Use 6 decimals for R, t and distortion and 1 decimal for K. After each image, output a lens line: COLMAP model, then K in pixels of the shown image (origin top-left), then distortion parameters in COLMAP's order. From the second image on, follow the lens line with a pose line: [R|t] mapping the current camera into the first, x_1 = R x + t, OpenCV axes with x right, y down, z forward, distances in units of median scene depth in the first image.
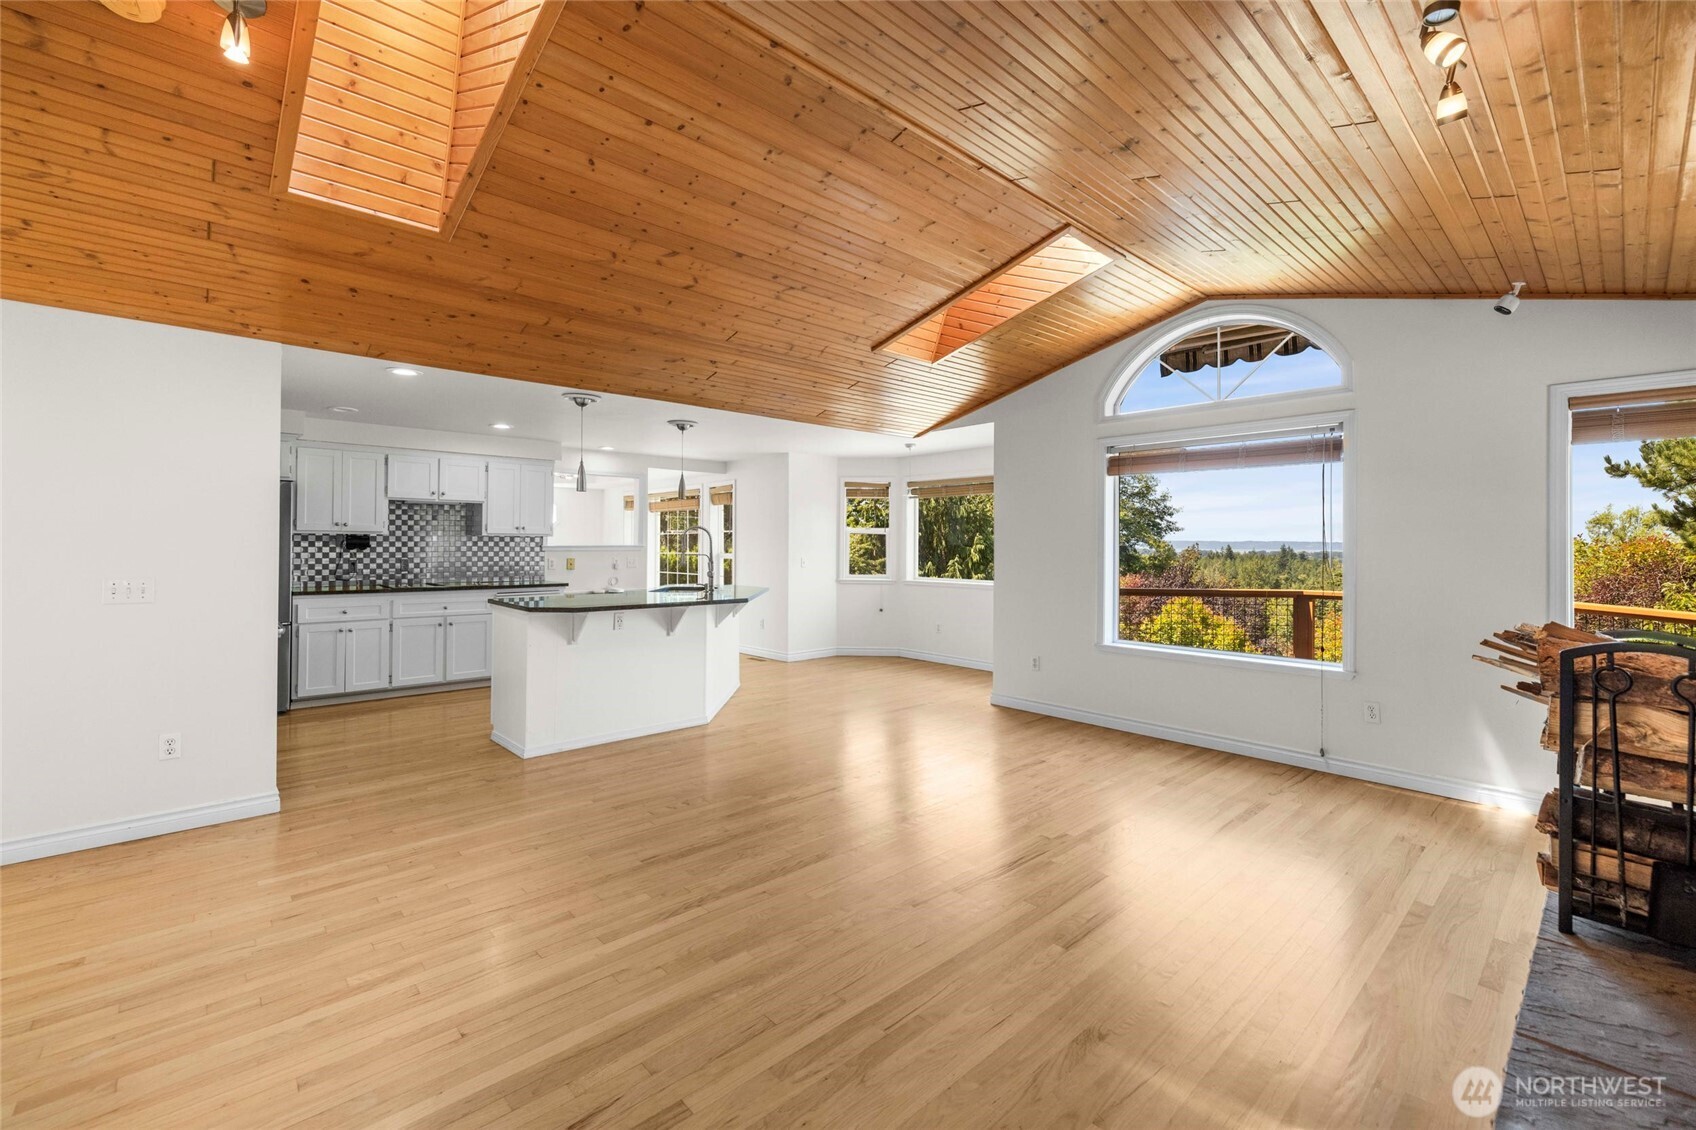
lens RADIAL K [[714.9, 0, 836.2], [0, 714.9, 536.1], [0, 0, 1]] dist [0.000529, 0.001214]
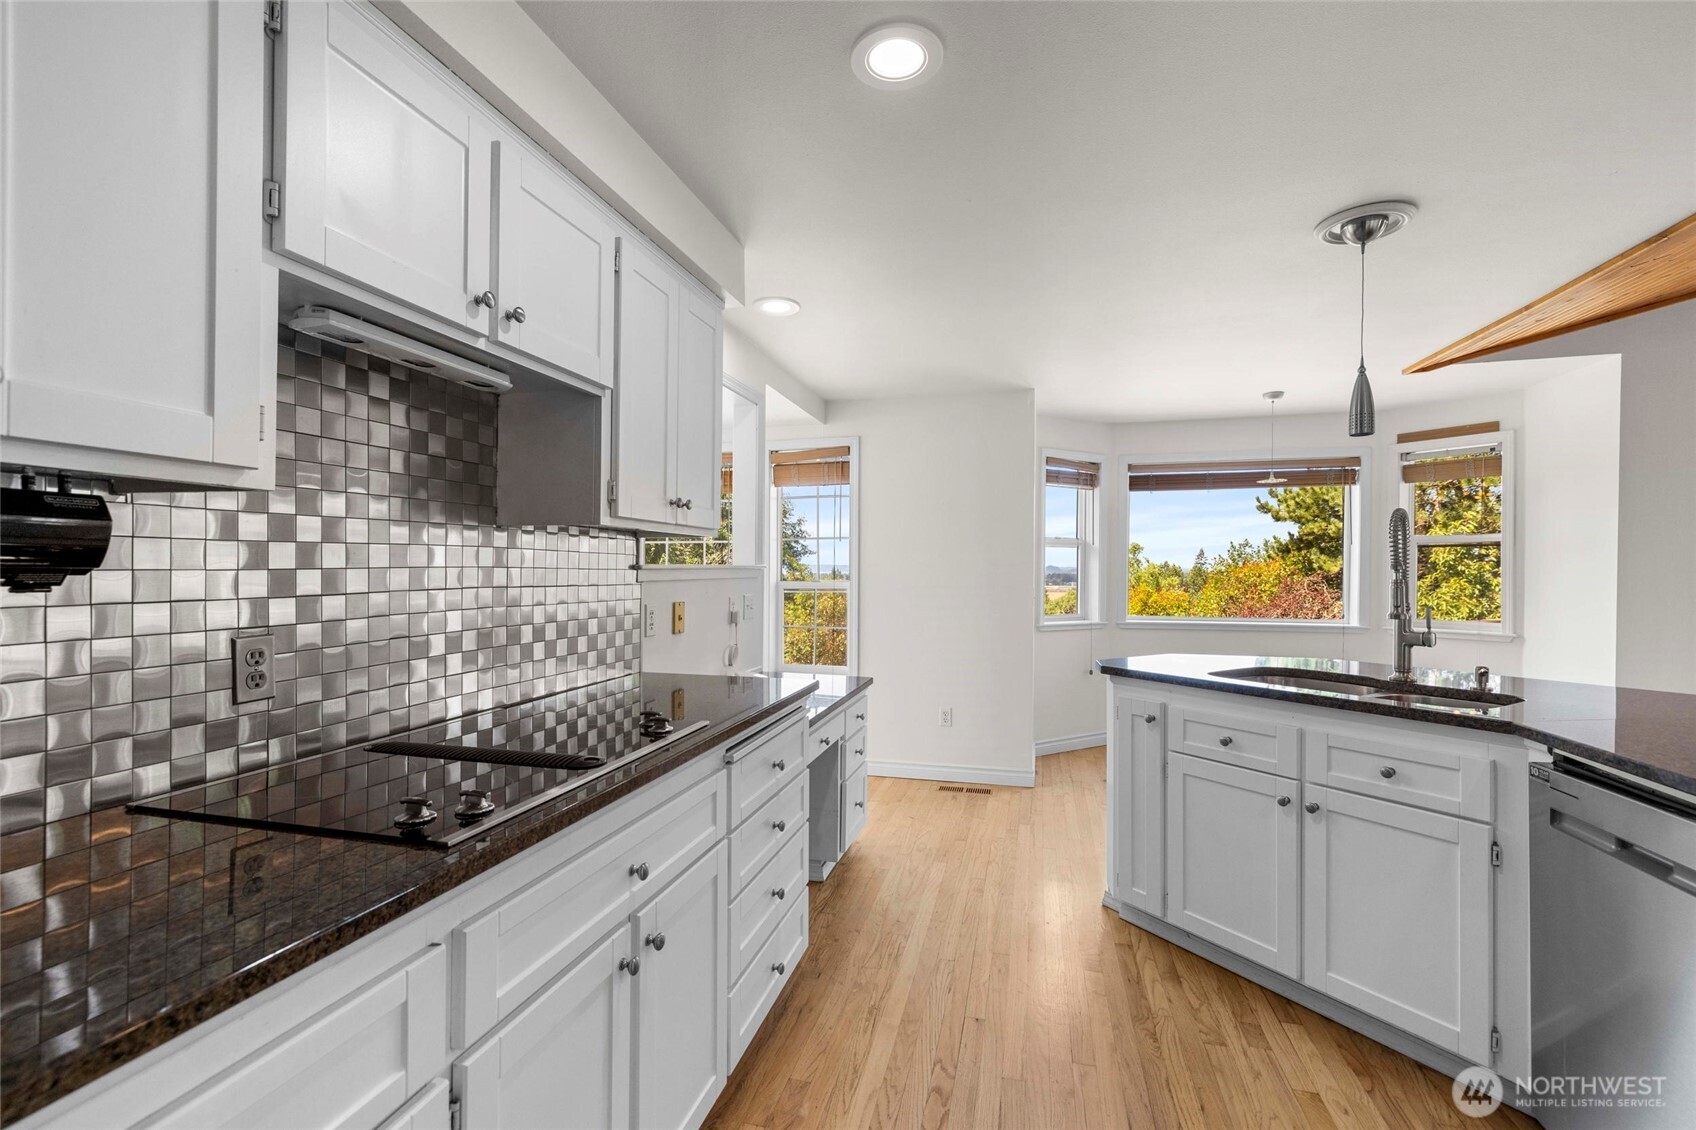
lens RADIAL K [[714.9, 0, 818.1], [0, 714.9, 574.0], [0, 0, 1]] dist [0.000529, 0.001214]
pose [[0.845979, -0.004908, 0.533193, -0.601380], [-0.006551, 0.999786, 0.019598, 0.012105], [-0.533175, -0.020072, 0.845767, 0.802775]]
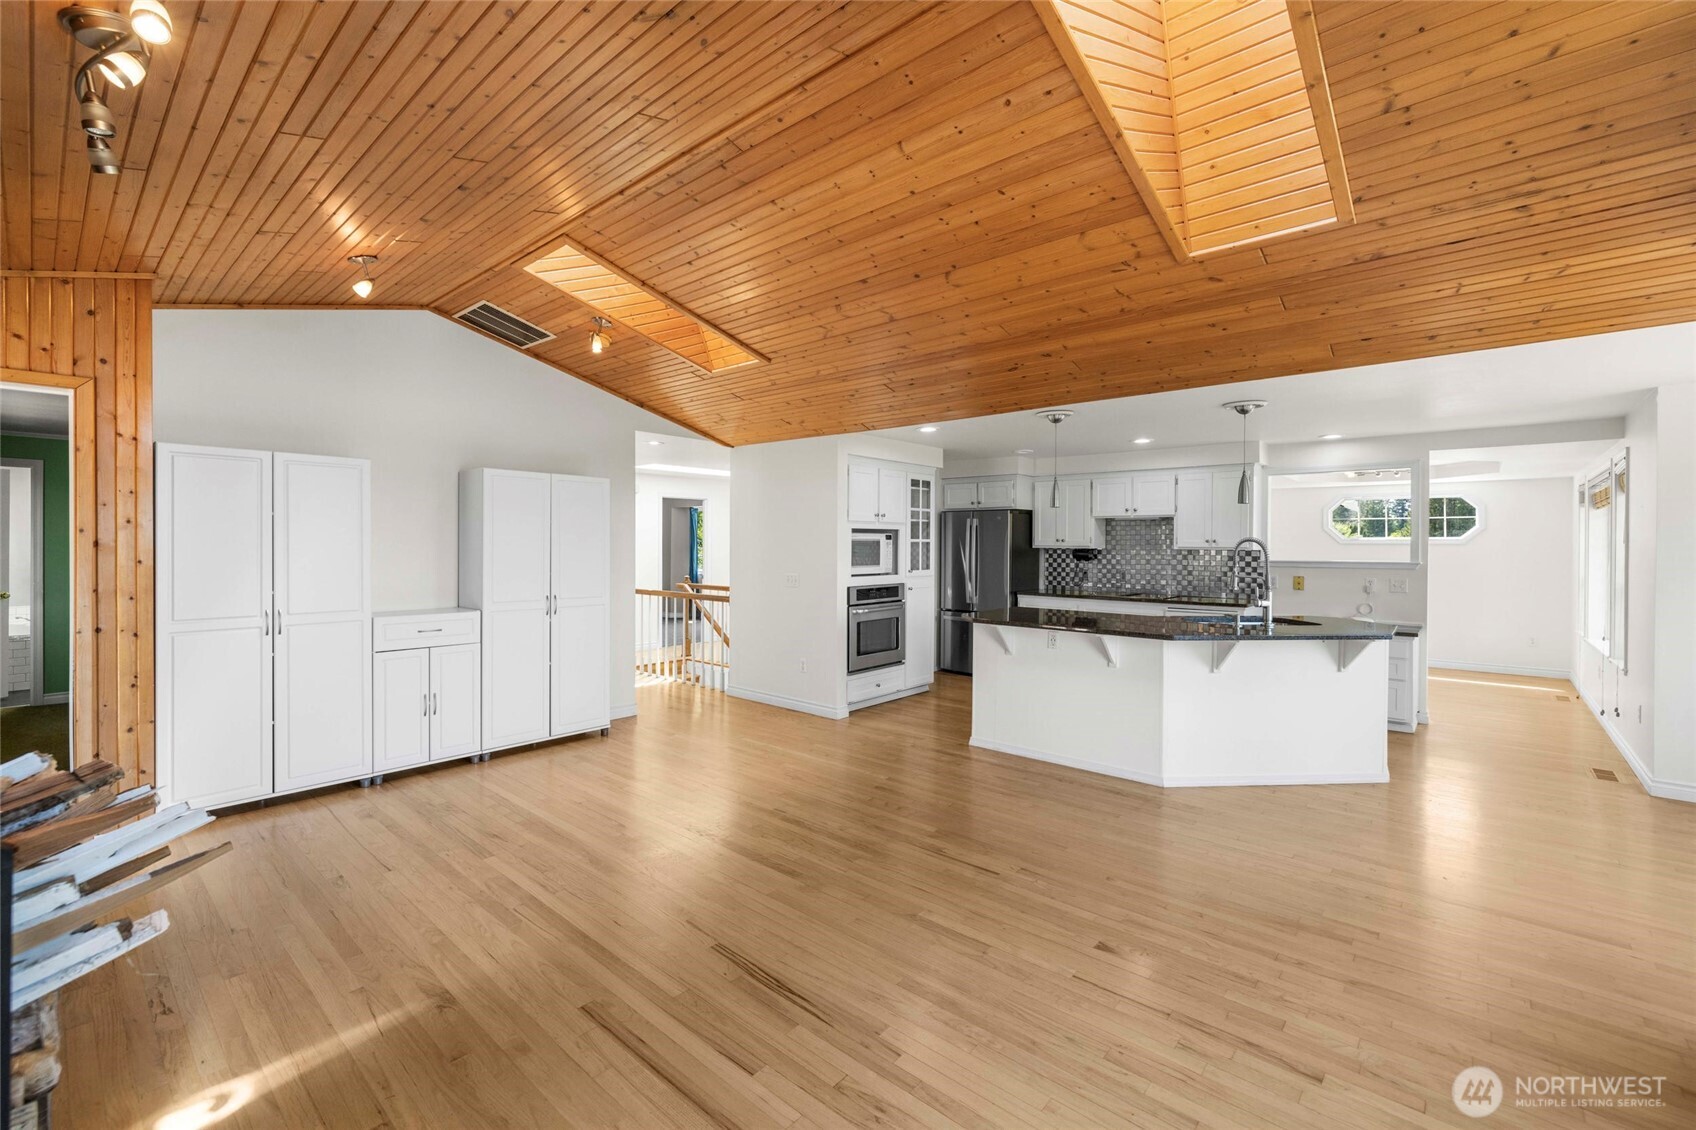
lens RADIAL K [[714.9, 0, 837.0], [0, 714.9, 546.1], [0, 0, 1]] dist [0.000529, 0.001214]
pose [[0.107852, -0.004194, -0.994158, 0.477025], [0.004393, 0.999983, -0.003742, -0.003634], [0.994157, -0.003964, 0.107868, 0.461694]]
